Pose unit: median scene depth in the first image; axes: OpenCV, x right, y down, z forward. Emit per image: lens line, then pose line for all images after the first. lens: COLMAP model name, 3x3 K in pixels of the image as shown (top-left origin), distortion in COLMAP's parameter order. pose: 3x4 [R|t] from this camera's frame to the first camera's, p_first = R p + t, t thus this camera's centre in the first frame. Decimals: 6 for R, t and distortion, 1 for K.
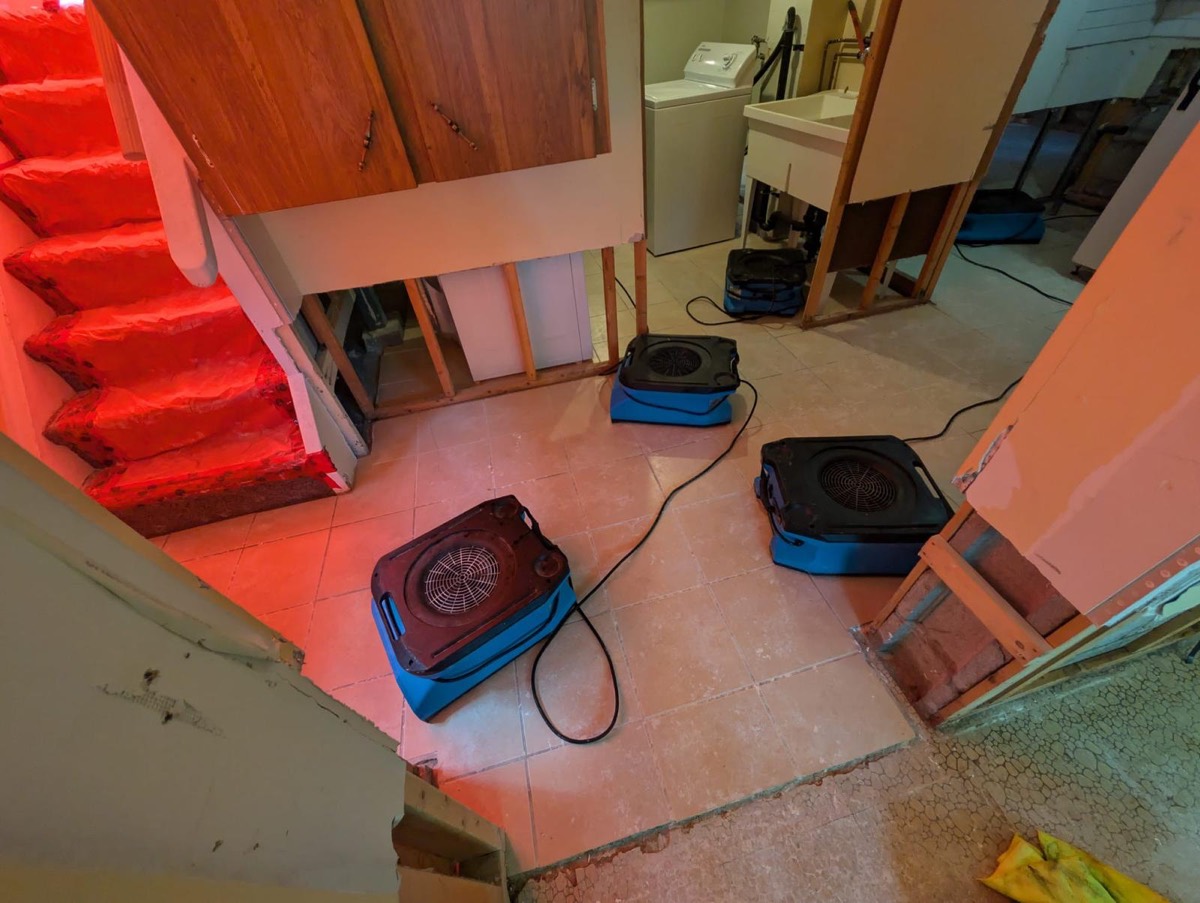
lens RADIAL K [[454.3, 0, 597.2], [0, 454.3, 452.7], [0, 0, 1]] dist [-0.005200, 0.000390]
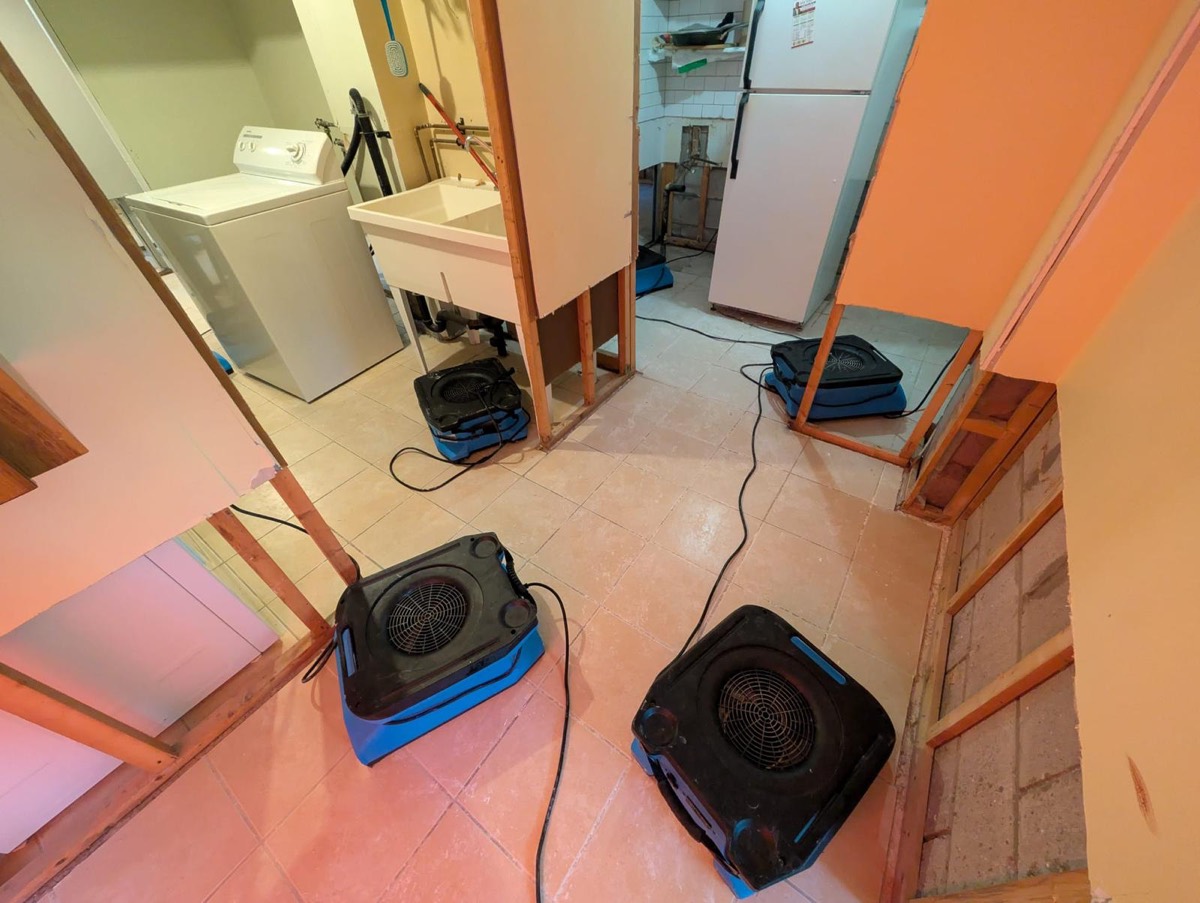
lens RADIAL K [[454.3, 0, 600.8], [0, 454.3, 453.1], [0, 0, 1]] dist [-0.005200, 0.000390]
pose [[0.751438, -0.395763, 0.527933, 0.082049], [0.438664, 0.897351, 0.048319, -0.248785], [-0.492864, 0.195277, 0.847910, 0.227124]]
